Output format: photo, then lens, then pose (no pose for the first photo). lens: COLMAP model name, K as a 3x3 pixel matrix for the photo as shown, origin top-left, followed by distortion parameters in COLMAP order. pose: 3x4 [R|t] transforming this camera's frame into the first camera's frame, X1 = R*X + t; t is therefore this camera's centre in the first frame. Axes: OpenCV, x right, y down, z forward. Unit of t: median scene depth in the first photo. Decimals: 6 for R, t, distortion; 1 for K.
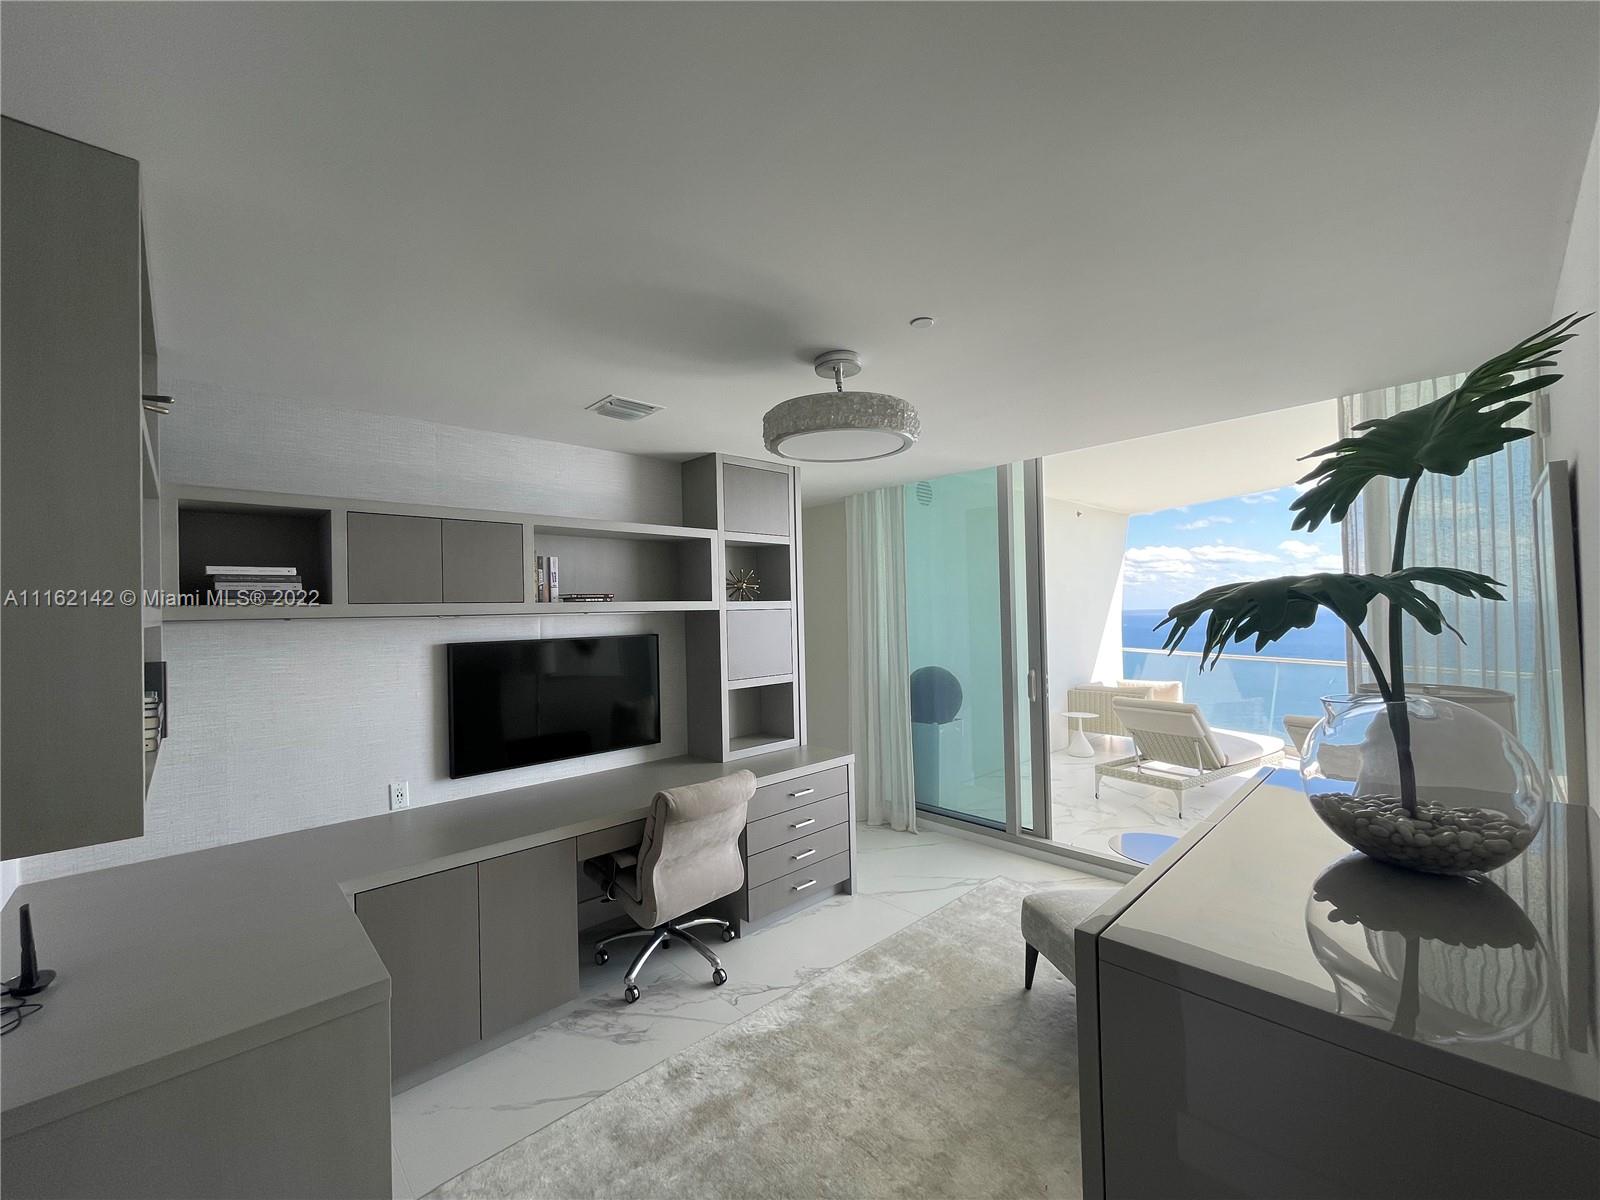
lens RADIAL K [[646.2, 0, 800.0], [0, 646.2, 600.0], [0, 0, 1]] dist [-0.000049, -0.000023]
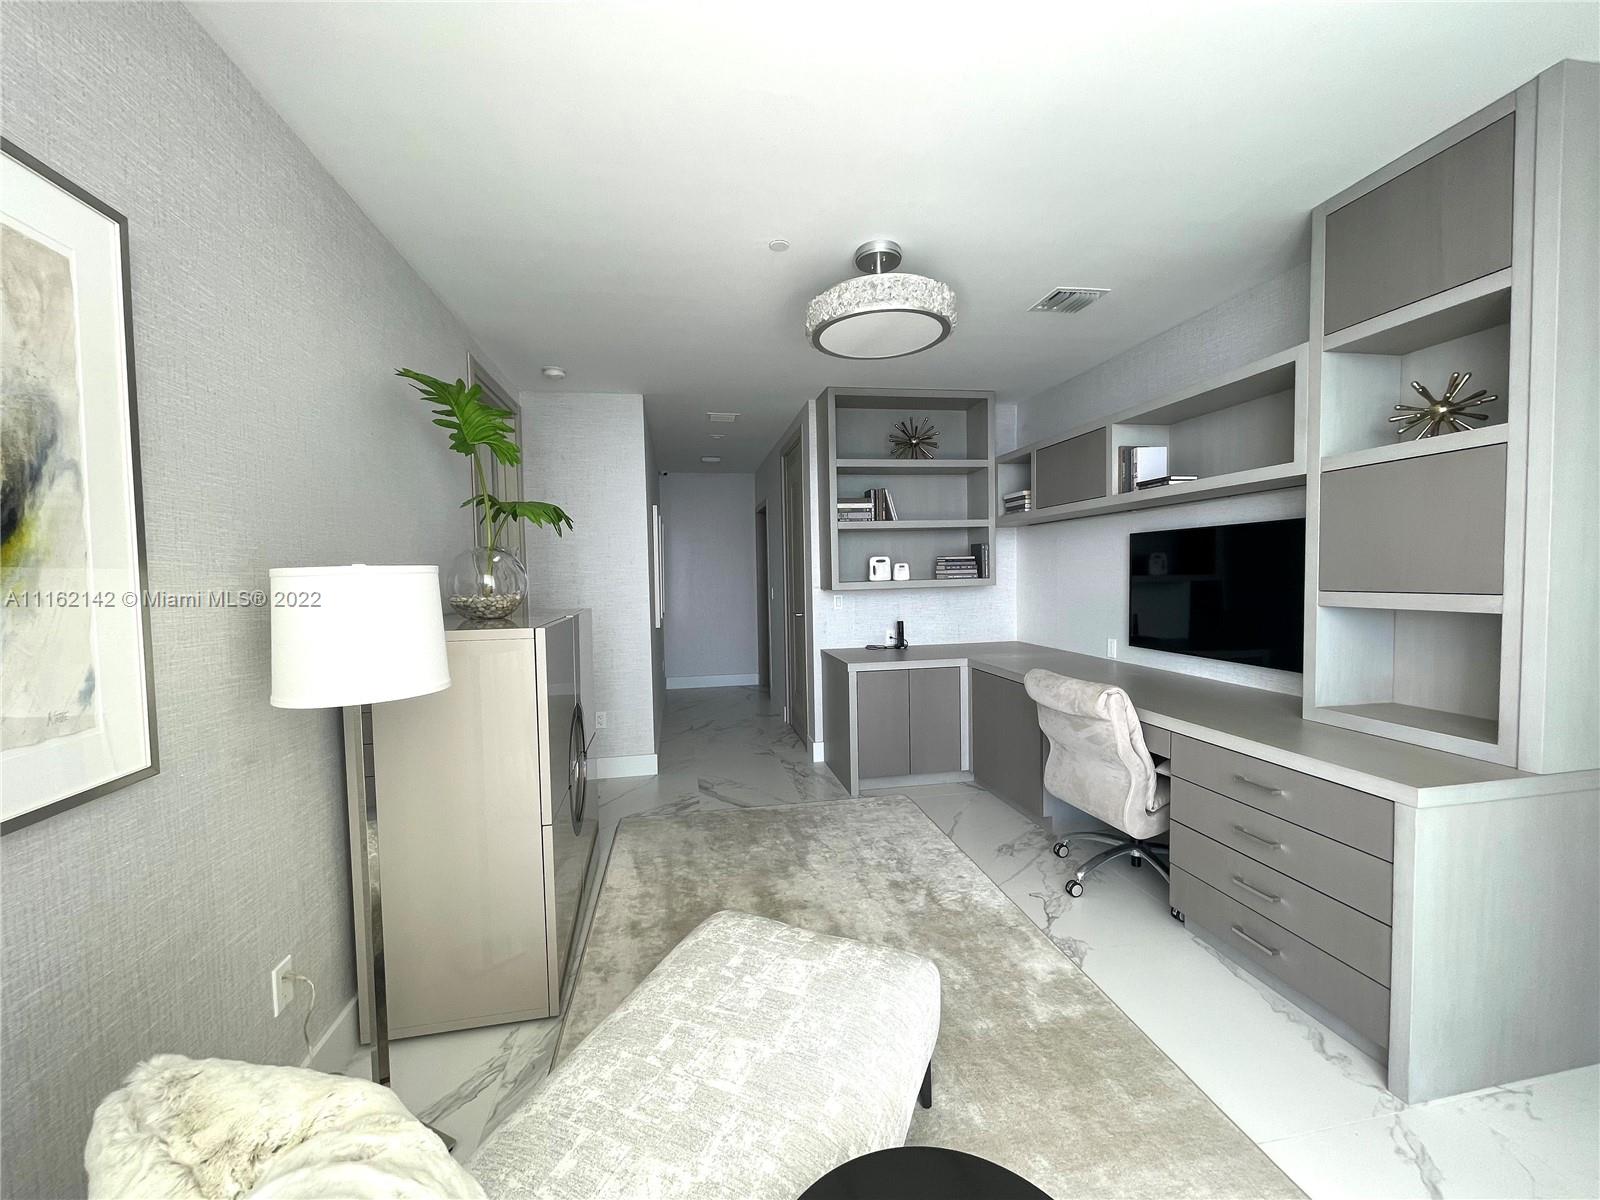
lens RADIAL K [[646.2, 0, 800.0], [0, 646.2, 600.0], [0, 0, 1]] dist [-0.000049, -0.000023]
pose [[-0.541689, 0.070755, -0.837596, 0.840329], [0.054097, 0.997320, 0.049262, 0.100830], [0.838836, -0.018626, -0.544065, 1.183077]]
